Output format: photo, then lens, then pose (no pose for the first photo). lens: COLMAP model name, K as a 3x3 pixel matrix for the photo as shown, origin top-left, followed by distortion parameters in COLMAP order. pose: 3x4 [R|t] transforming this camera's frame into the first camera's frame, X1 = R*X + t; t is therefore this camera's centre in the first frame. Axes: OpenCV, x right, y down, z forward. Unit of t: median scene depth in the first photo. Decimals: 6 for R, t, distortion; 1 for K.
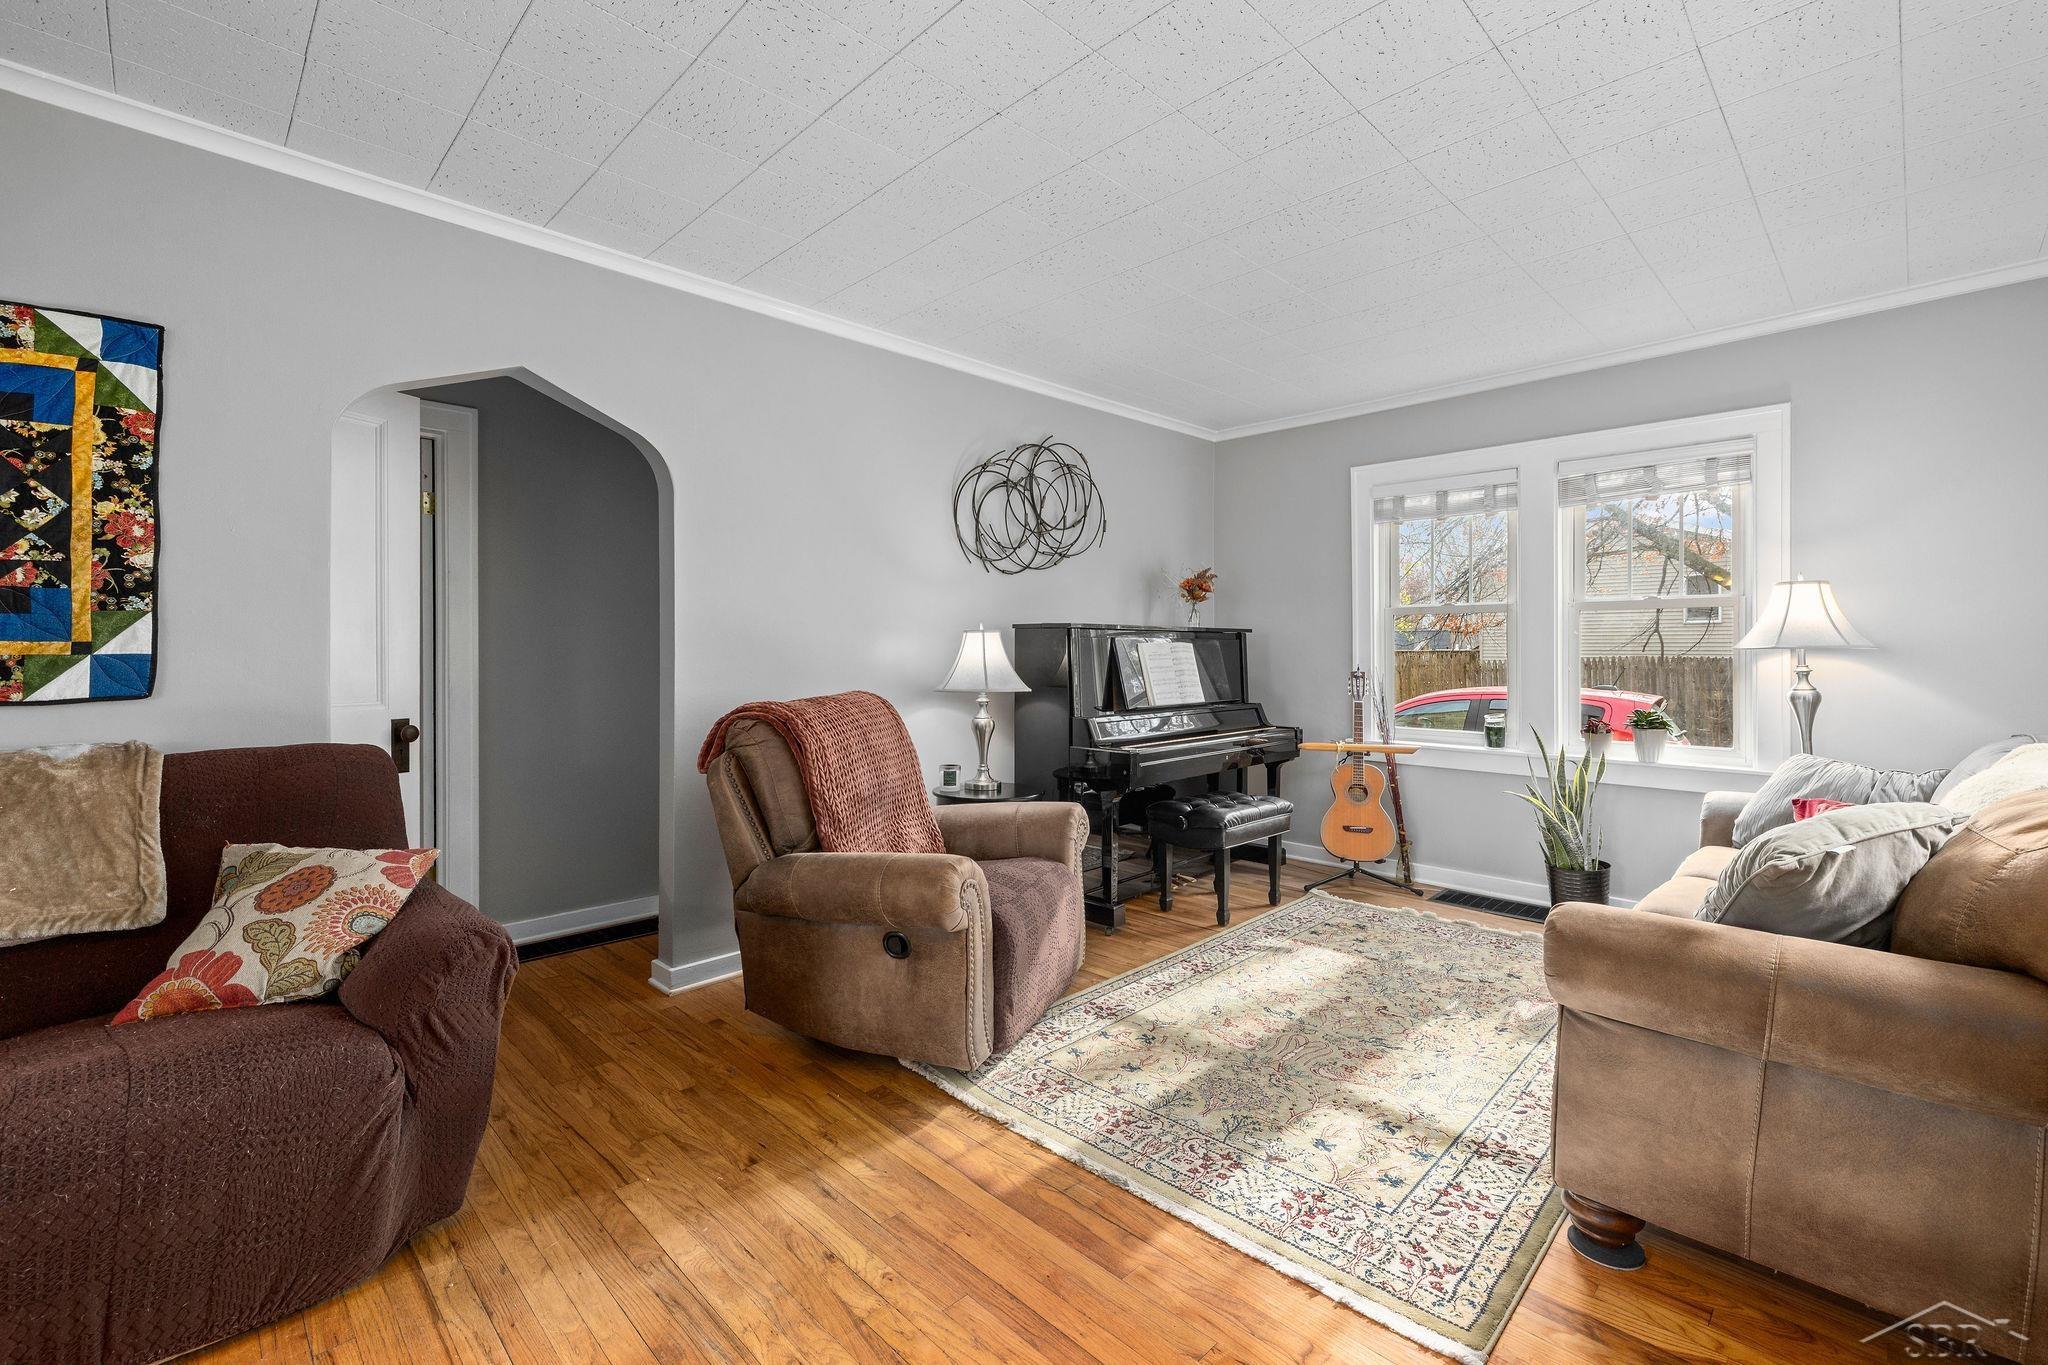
lens RADIAL K [[877.6, 0, 1010.4], [0, 877.6, 649.7], [0, 0, 1]] dist [0.004234, 0.000150]
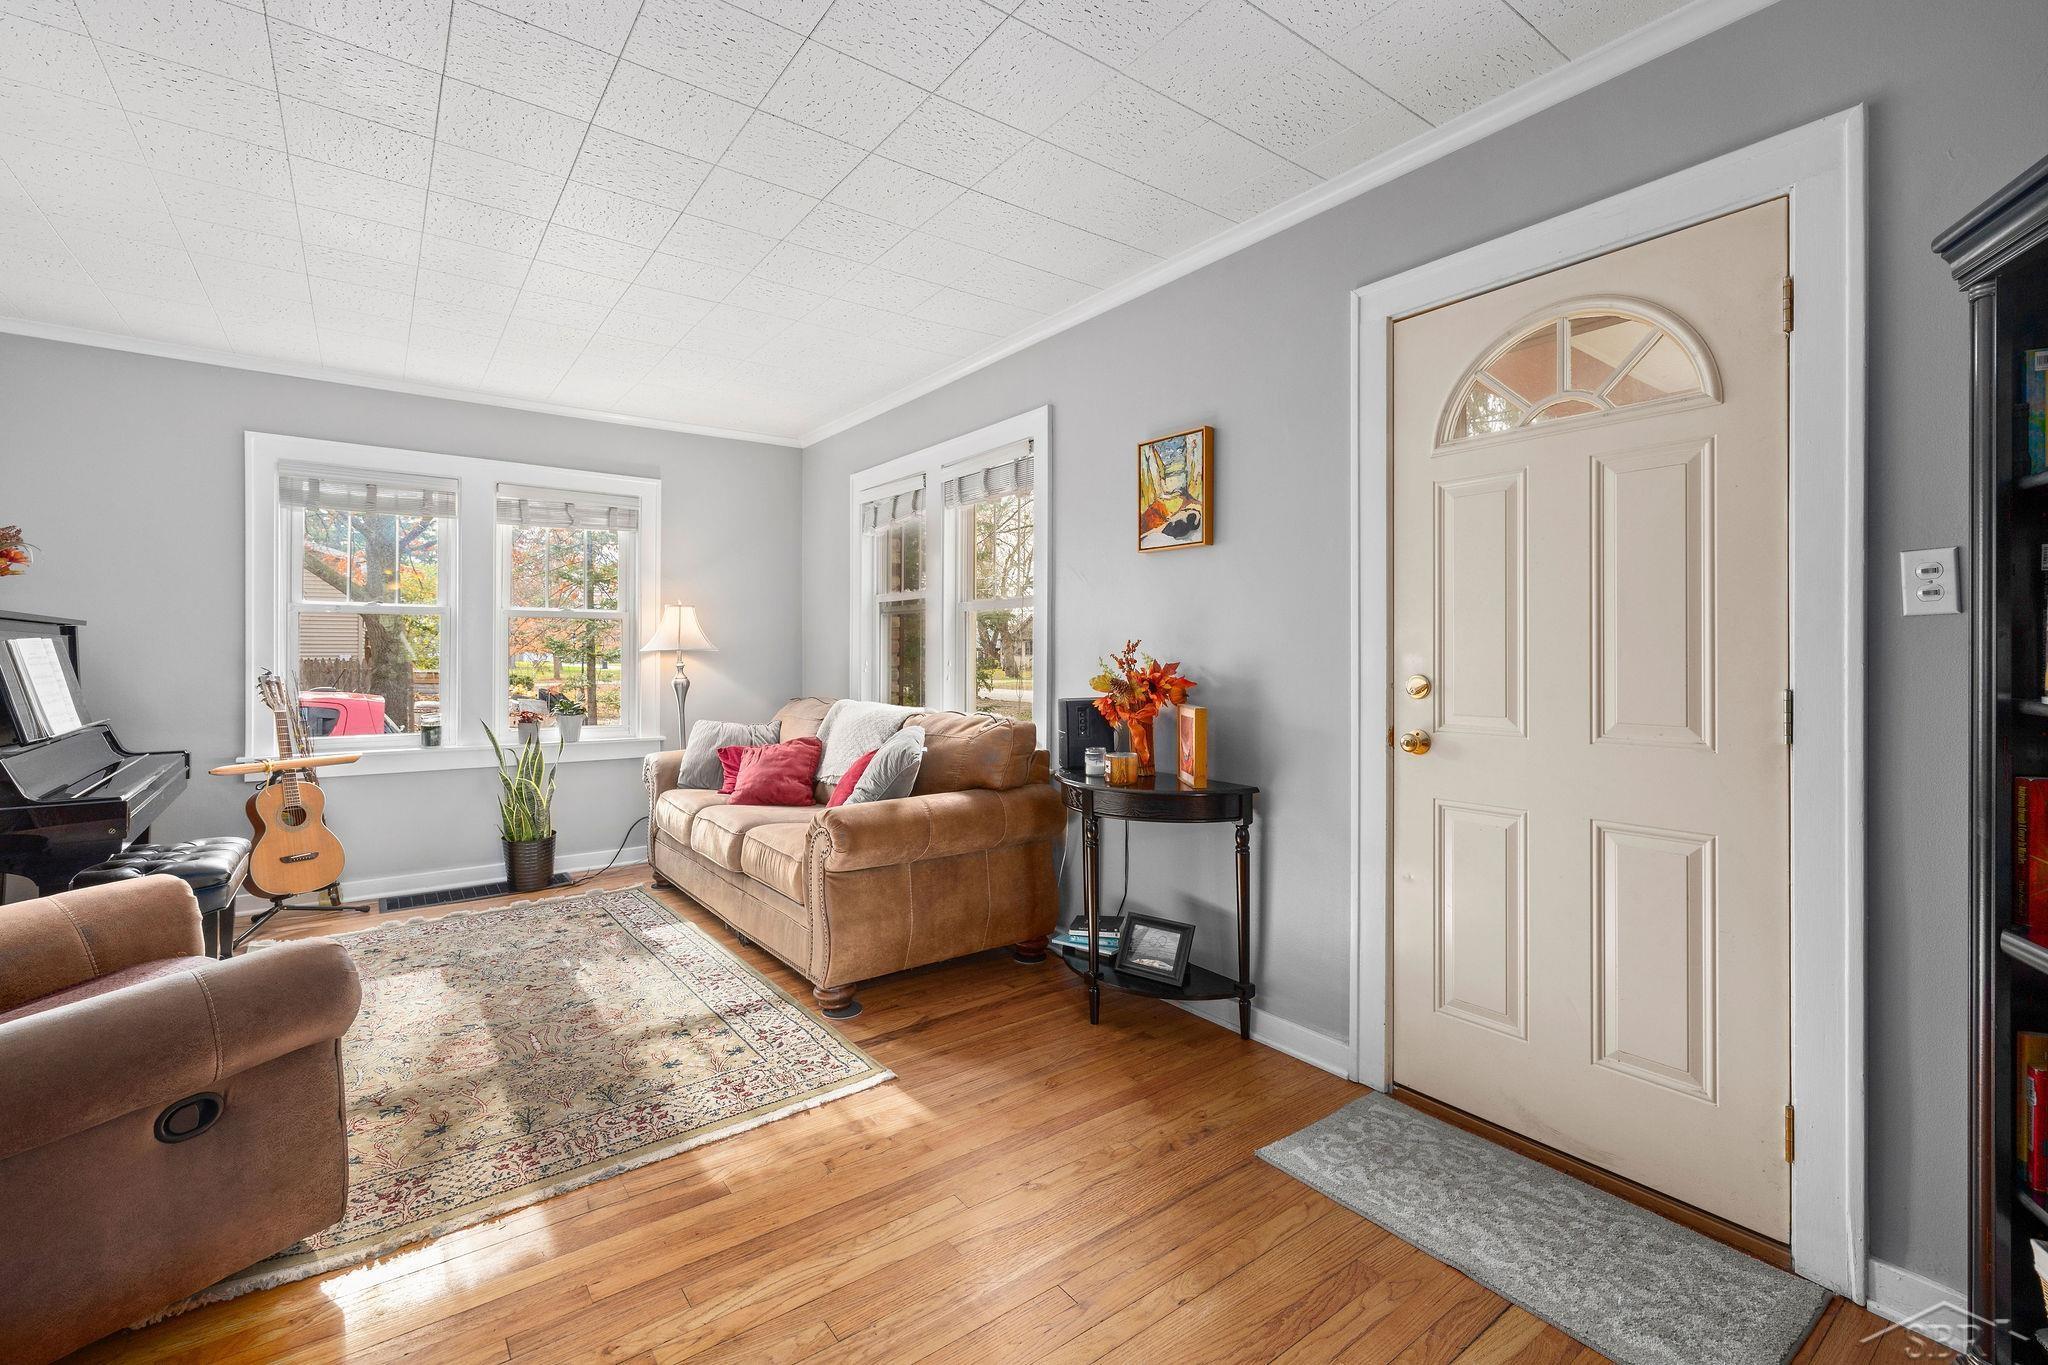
lens RADIAL K [[877.6, 0, 1020.6], [0, 877.6, 664.0], [0, 0, 1]] dist [0.004234, 0.000150]
pose [[0.138454, -0.012948, 0.990284, -0.596892], [-0.002724, 0.999906, 0.013455, -0.000456], [-0.990365, -0.004560, 0.138406, 0.287181]]
